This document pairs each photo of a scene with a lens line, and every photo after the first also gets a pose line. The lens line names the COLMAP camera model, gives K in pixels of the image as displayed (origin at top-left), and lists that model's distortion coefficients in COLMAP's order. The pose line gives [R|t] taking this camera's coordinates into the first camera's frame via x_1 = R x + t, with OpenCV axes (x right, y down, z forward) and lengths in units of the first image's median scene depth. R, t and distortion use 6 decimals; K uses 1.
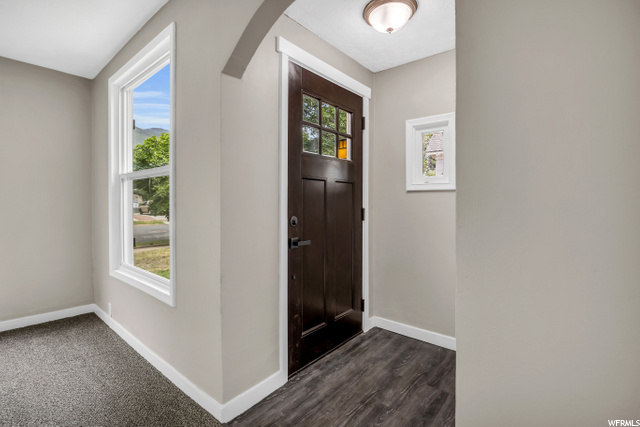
lens RADIAL K [[285.0, 0, 323.4], [0, 285.0, 210.6], [0, 0, 1]] dist [-0.009711, 0.000247]
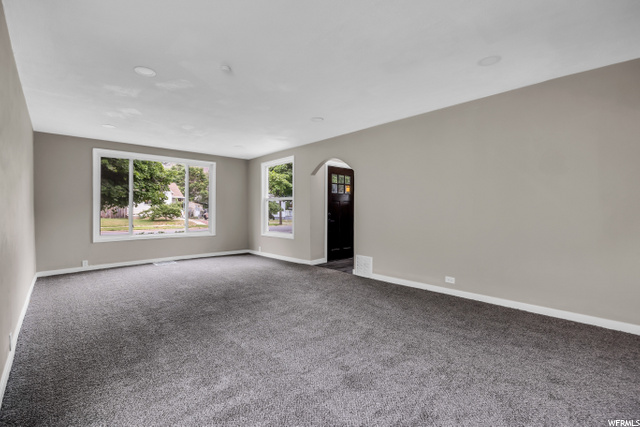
lens RADIAL K [[285.0, 0, 323.4], [0, 285.0, 210.6], [0, 0, 1]] dist [-0.009711, 0.000247]
pose [[0.993849, 0.001196, -0.110738, 0.167598], [-0.003083, 0.999853, -0.016869, 0.040852], [0.110702, 0.017106, 0.993706, -1.969092]]
